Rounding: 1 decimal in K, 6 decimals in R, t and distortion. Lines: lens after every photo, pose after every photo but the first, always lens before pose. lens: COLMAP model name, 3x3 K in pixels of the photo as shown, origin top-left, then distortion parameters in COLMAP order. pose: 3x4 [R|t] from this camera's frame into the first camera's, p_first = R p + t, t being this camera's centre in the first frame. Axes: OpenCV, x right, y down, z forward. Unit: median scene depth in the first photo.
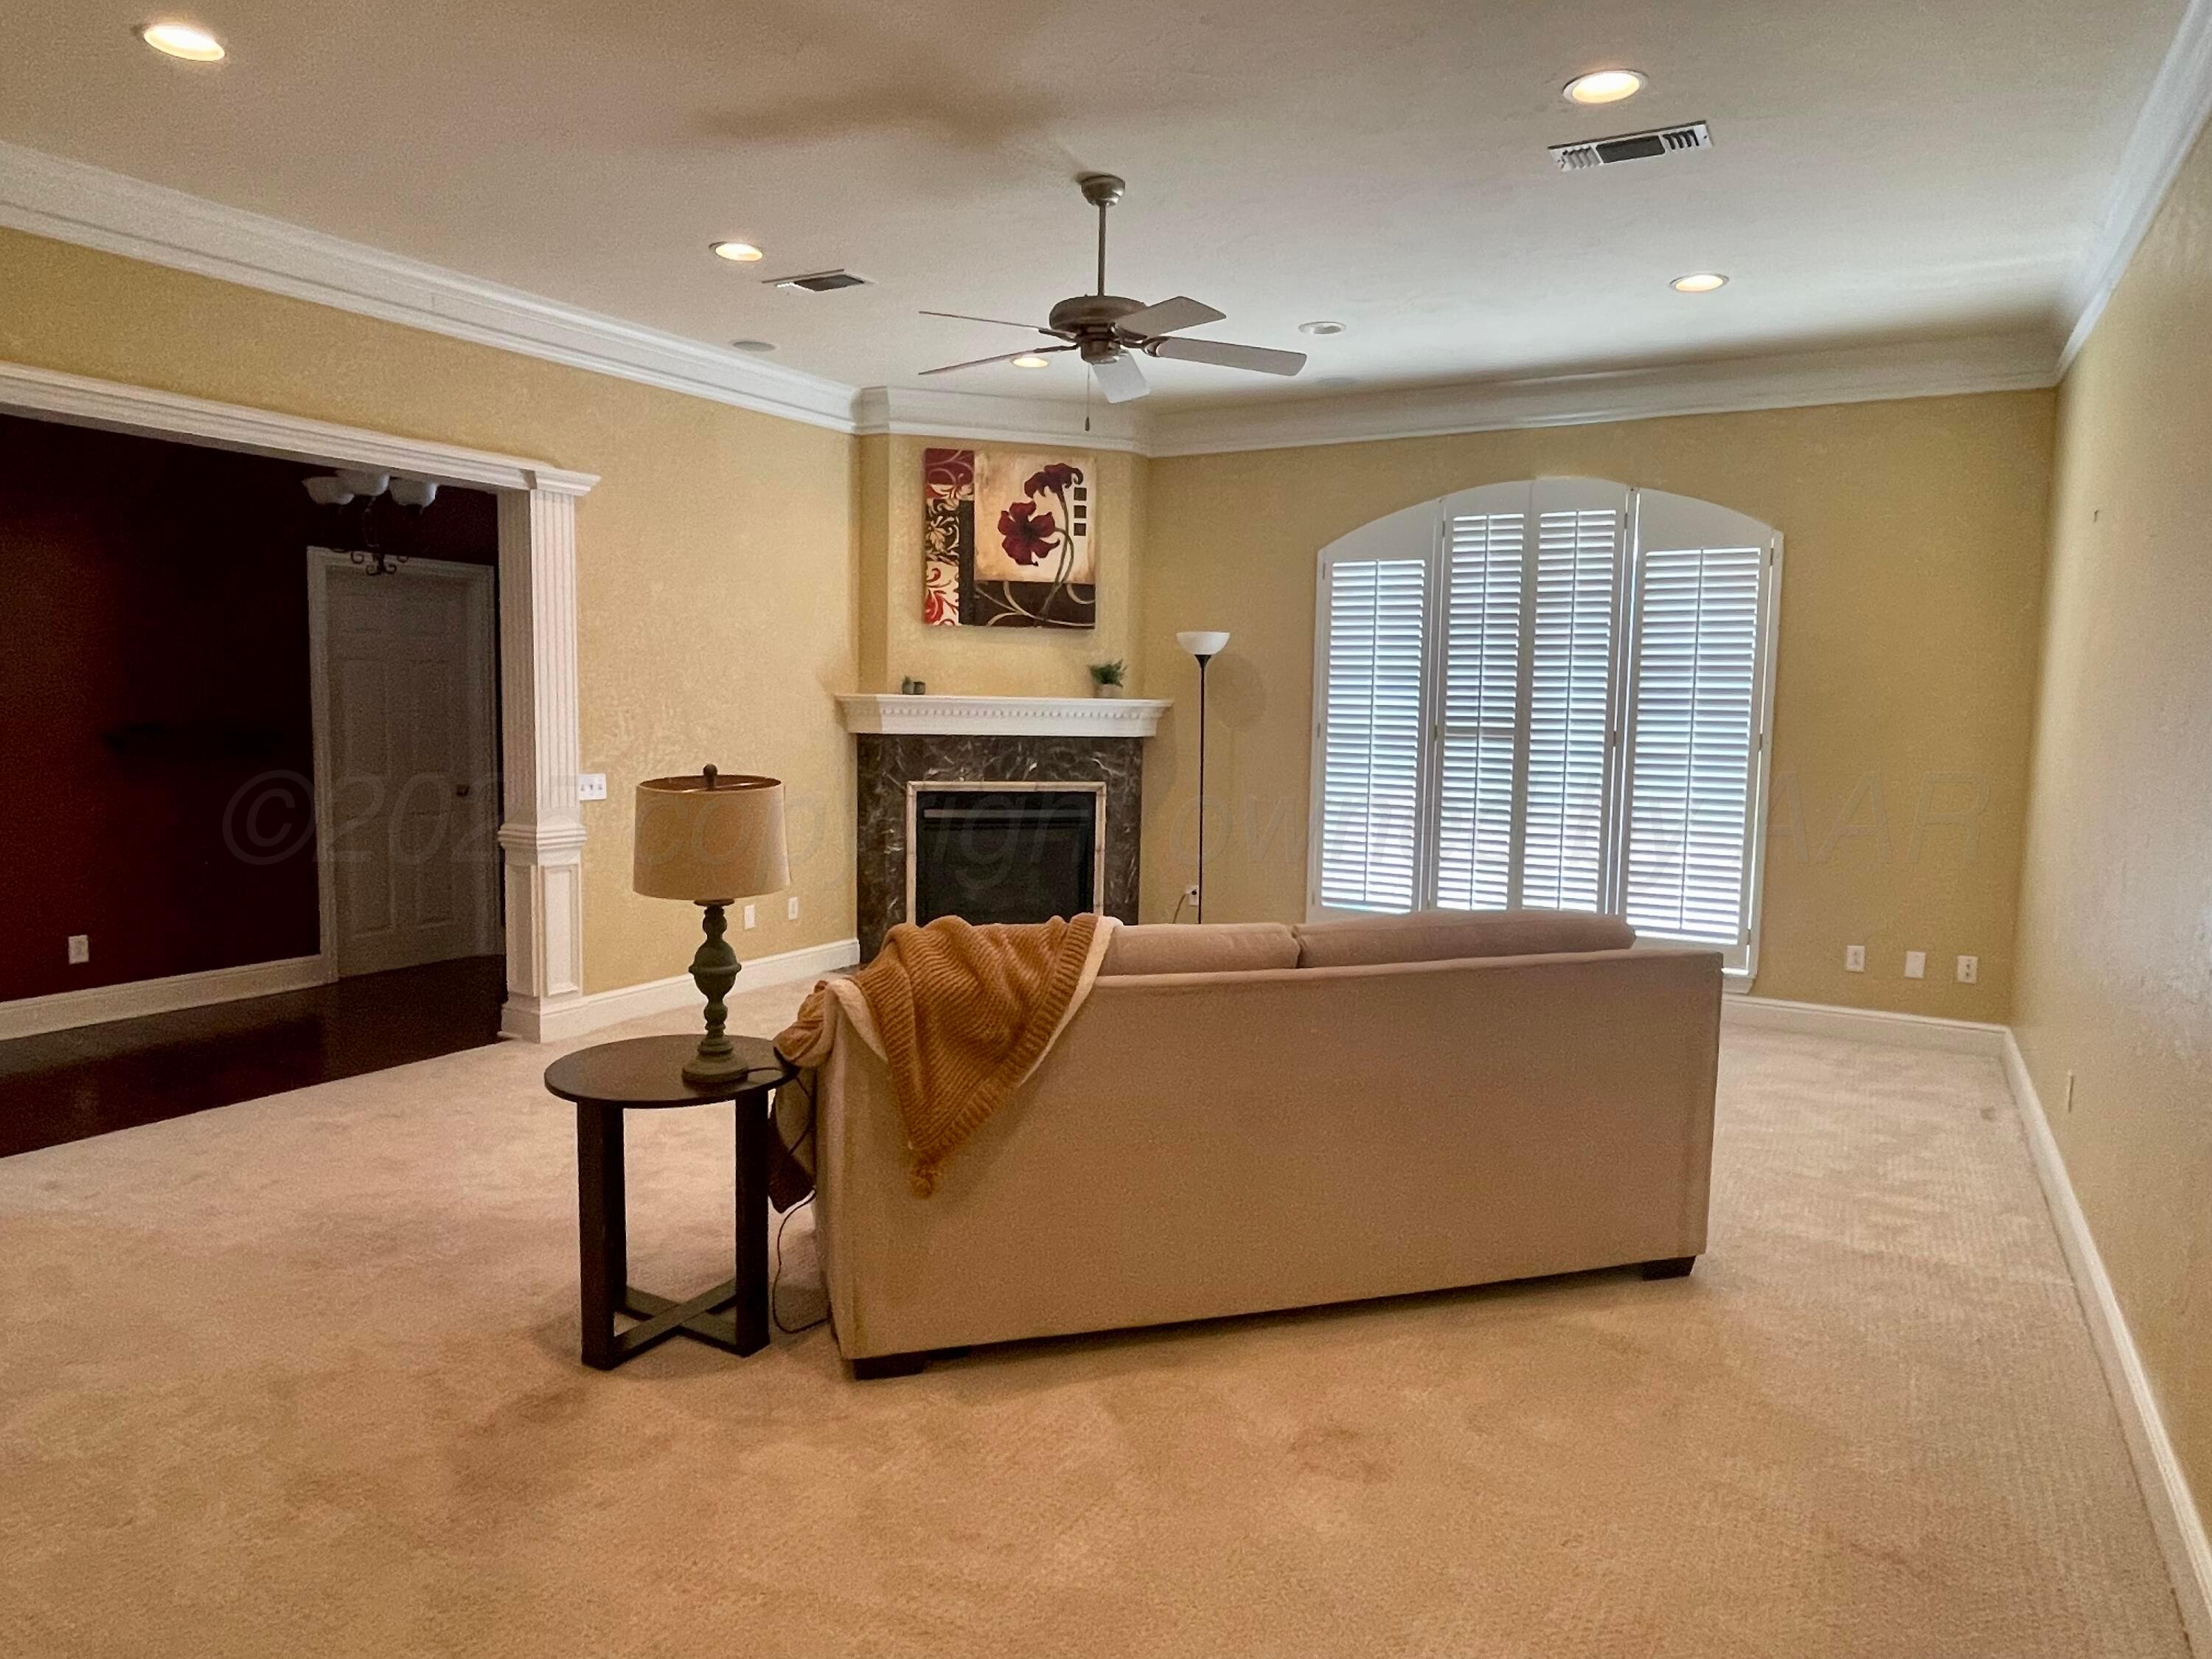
lens RADIAL K [[1371.2, 0, 1090.0], [0, 1371.2, 829.1], [0, 0, 1]] dist [-0.001399, -0.001172]
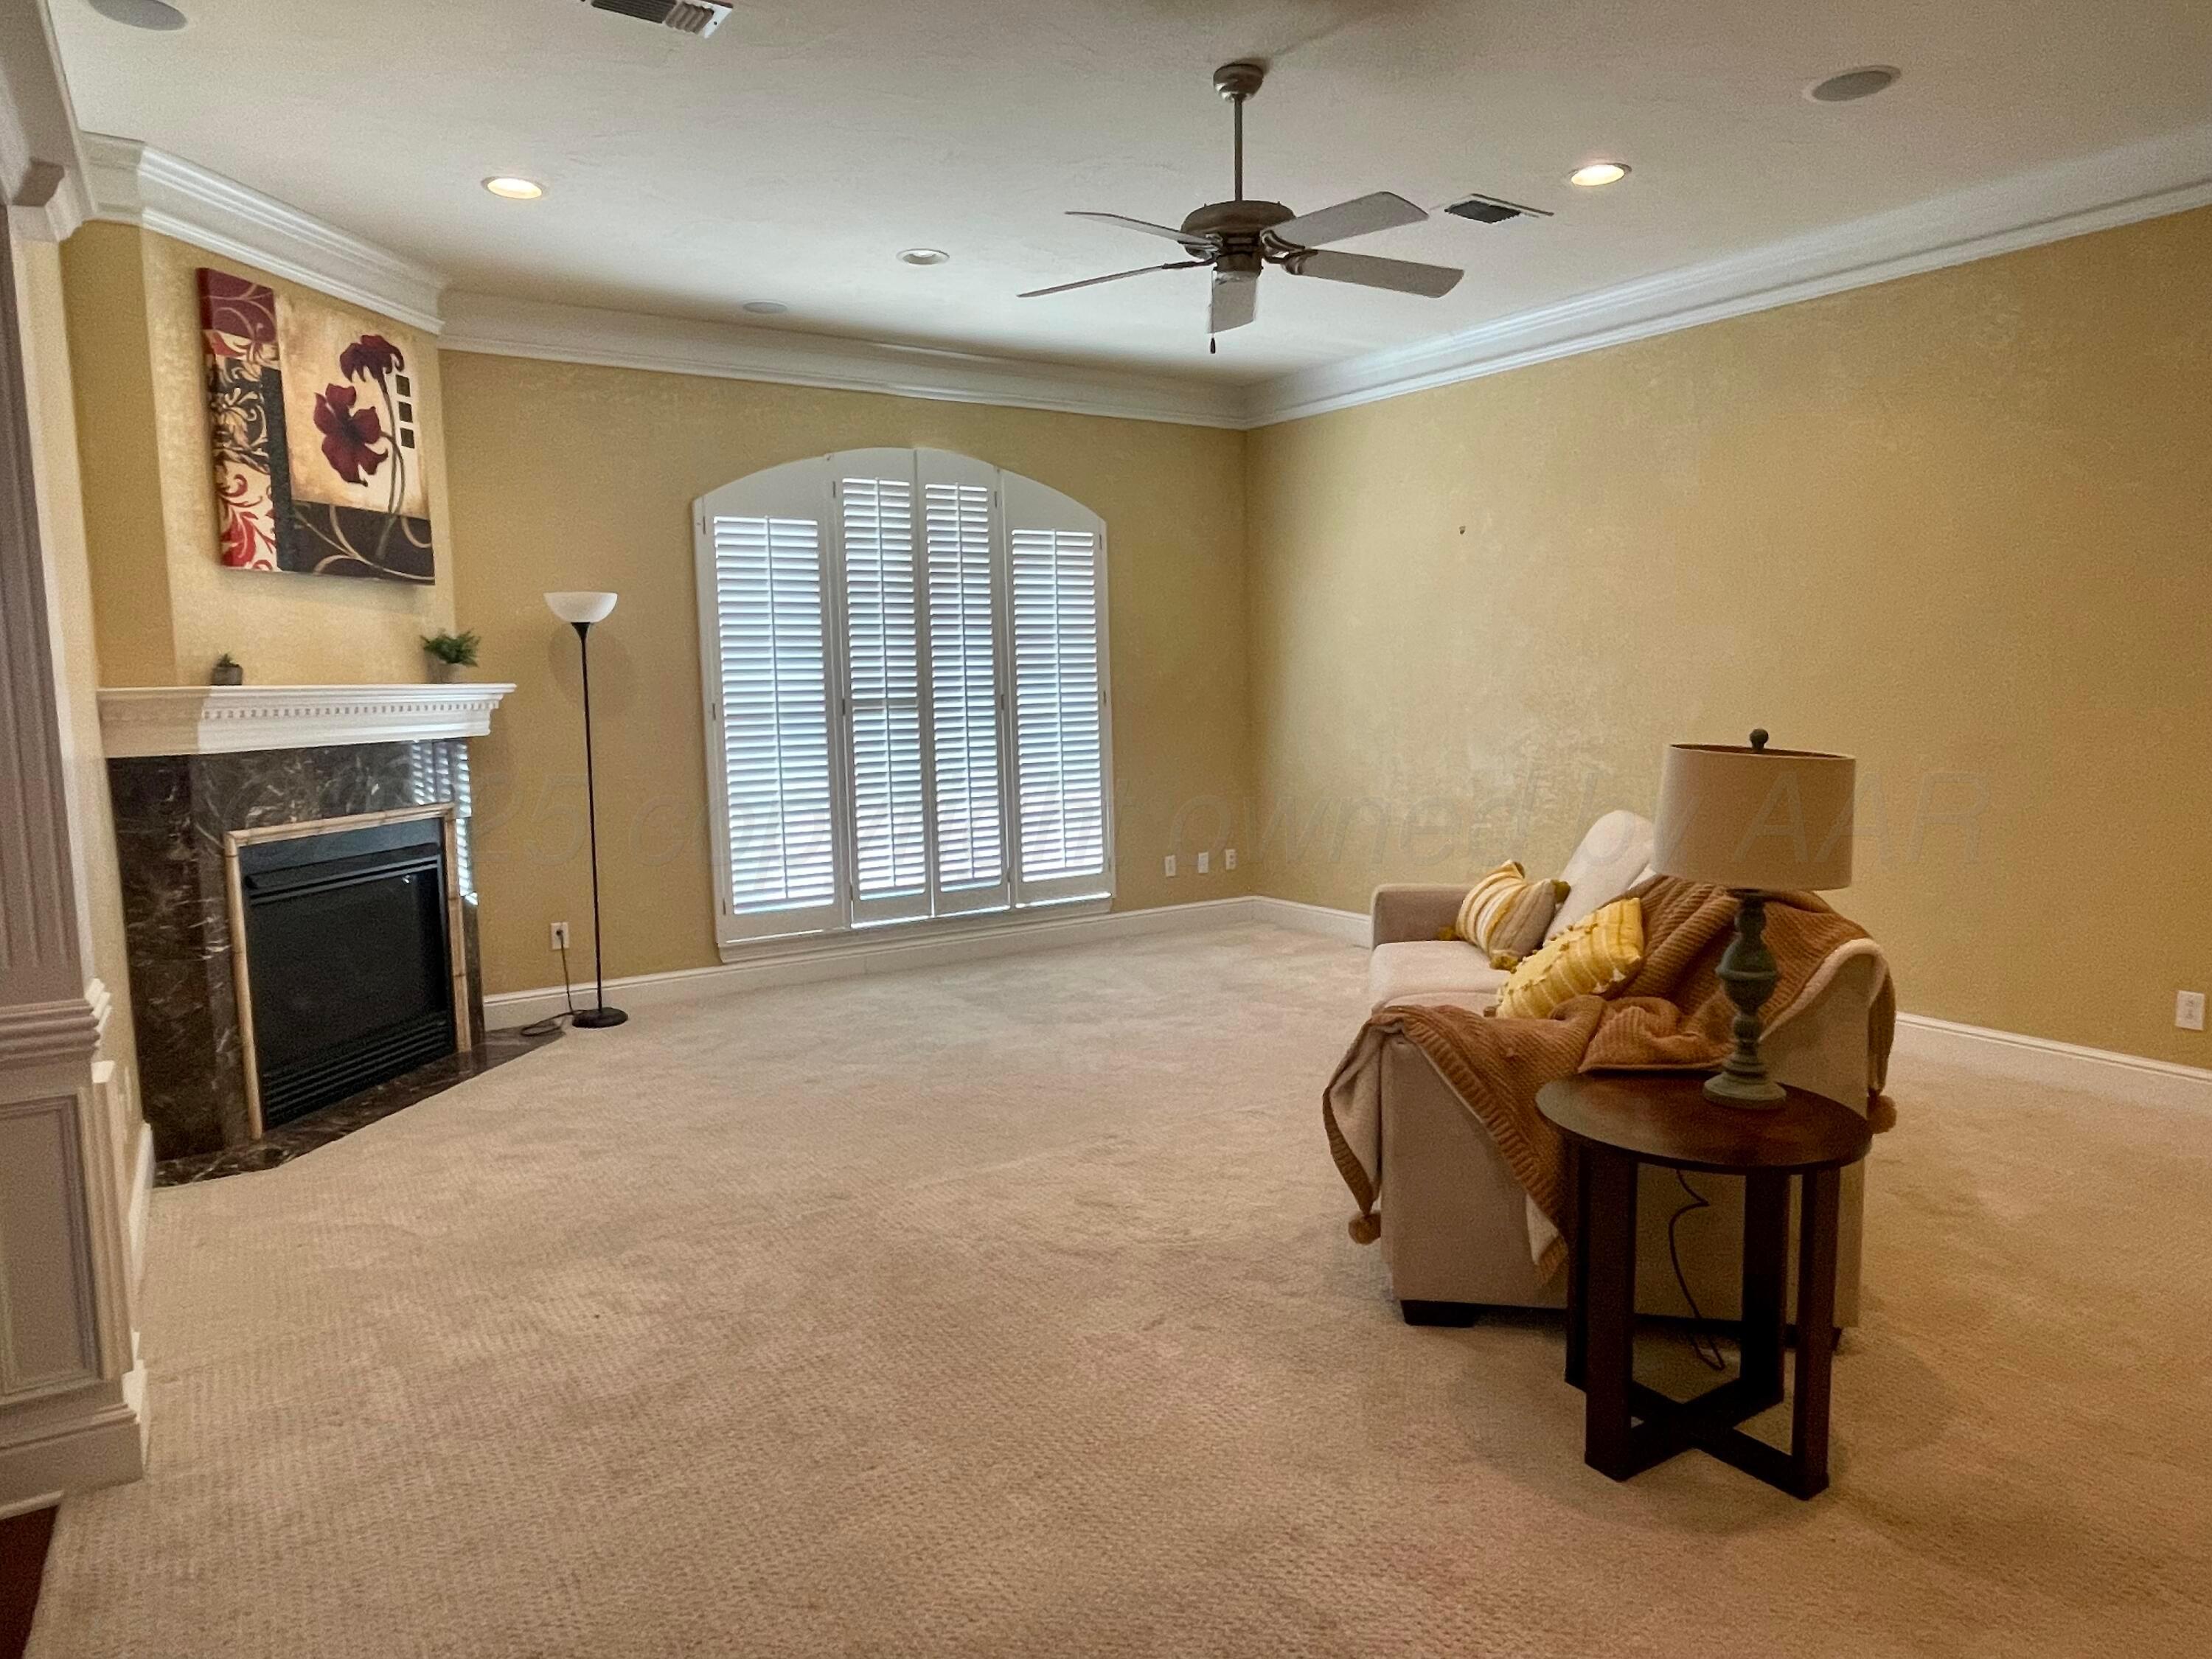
lens RADIAL K [[1371.2, 0, 1099.2], [0, 1371.2, 823.5], [0, 0, 1]] dist [-0.001399, -0.001172]
pose [[0.457669, -0.121290, 0.880811, -0.486845], [0.114623, 0.990434, 0.076827, -0.041430], [-0.881703, 0.065800, 0.467193, 0.395216]]
